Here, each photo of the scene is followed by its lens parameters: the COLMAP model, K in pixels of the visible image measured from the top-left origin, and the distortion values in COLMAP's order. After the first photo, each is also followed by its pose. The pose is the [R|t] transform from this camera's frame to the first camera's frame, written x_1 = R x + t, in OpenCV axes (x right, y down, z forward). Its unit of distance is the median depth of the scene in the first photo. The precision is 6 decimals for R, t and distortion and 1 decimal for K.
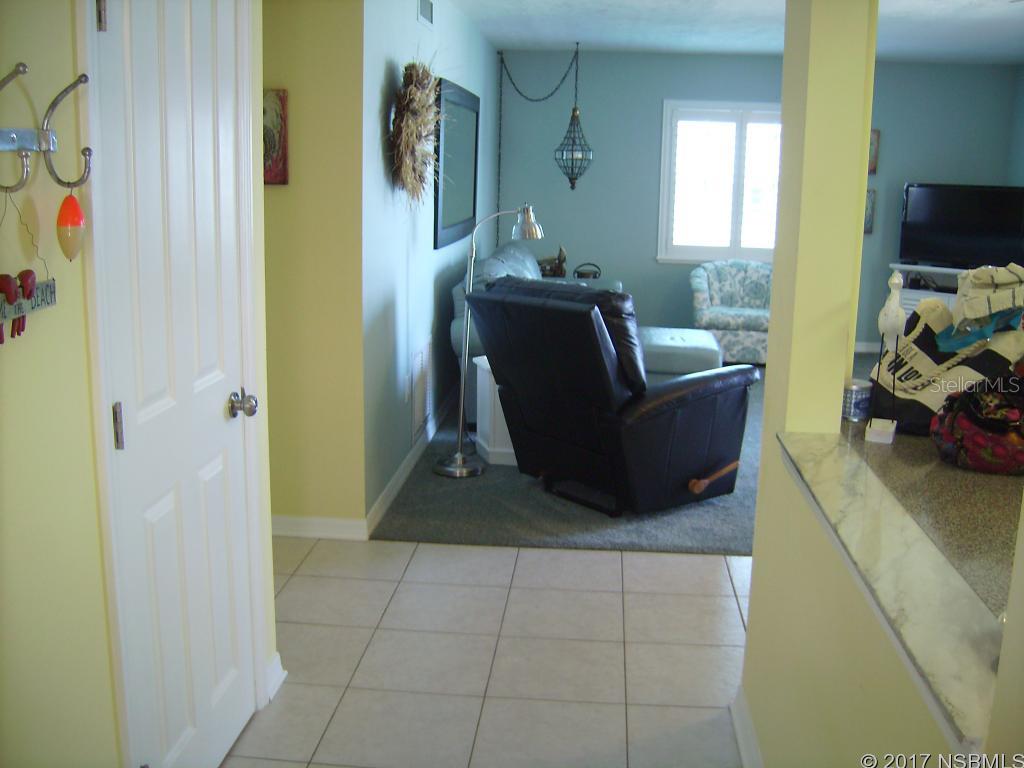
lens RADIAL K [[1034.3, 0, 512.0], [0, 1034.3, 384.0], [0, 0, 1]] dist [-0.149785, -0.019093]
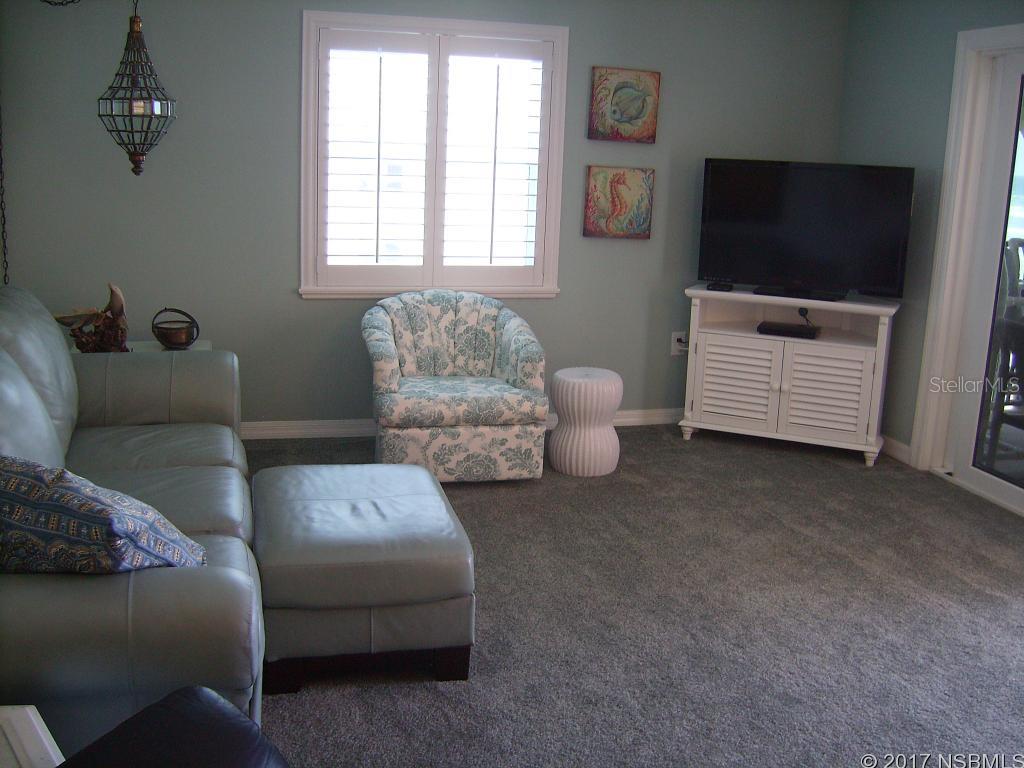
lens RADIAL K [[1034.3, 0, 512.0], [0, 1034.3, 384.0], [0, 0, 1]] dist [-0.149785, -0.019093]
pose [[0.939789, -0.060736, 0.336314, 0.060072], [0.054252, 0.998116, 0.028653, -0.085823], [-0.337421, -0.008682, 0.941314, 0.449472]]
